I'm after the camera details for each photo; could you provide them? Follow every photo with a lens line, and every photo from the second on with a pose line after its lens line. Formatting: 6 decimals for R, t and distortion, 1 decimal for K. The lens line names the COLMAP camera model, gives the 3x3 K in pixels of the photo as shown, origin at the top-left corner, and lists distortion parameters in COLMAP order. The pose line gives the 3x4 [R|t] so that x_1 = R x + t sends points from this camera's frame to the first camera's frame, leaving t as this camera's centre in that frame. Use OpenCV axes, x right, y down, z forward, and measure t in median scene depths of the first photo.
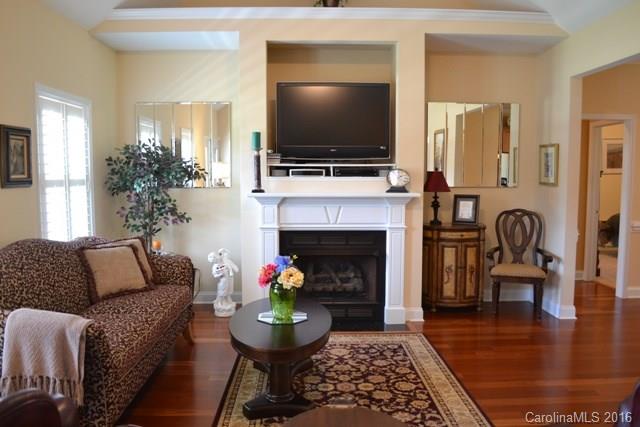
lens RADIAL K [[512.8, 0, 321.5], [0, 512.8, 213.5], [0, 0, 1]] dist [-0.083253, 0.010276]
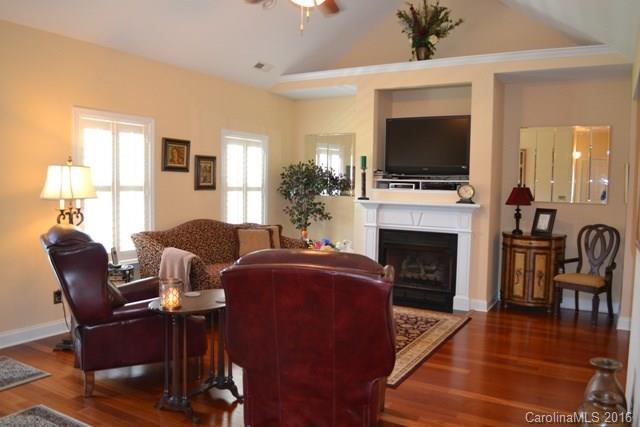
lens RADIAL K [[512.8, 0, 318.4], [0, 512.8, 215.7], [0, 0, 1]] dist [-0.083253, 0.010276]
pose [[0.850667, 0.048800, -0.523434, 0.491229], [-0.060562, 0.998150, -0.005367, 0.016658], [0.522204, 0.036266, 0.852049, -0.235431]]
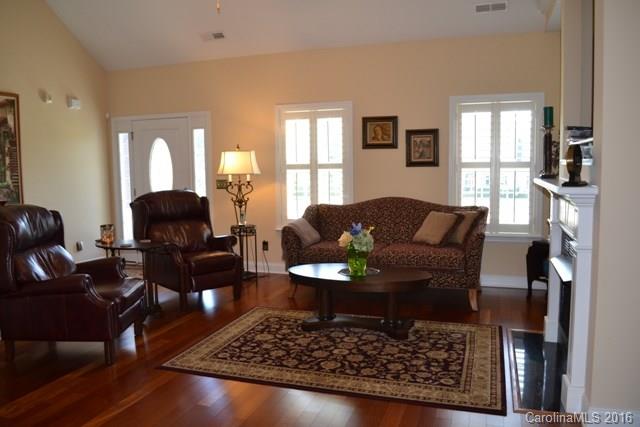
lens RADIAL K [[512.8, 0, 318.4], [0, 512.8, 214.3], [0, 0, 1]] dist [-0.083253, 0.010276]
pose [[-0.350635, 0.102153, -0.930924, 0.786731], [-0.055499, 0.990020, 0.129541, -0.069390], [0.934866, 0.097087, -0.341467, 0.921889]]
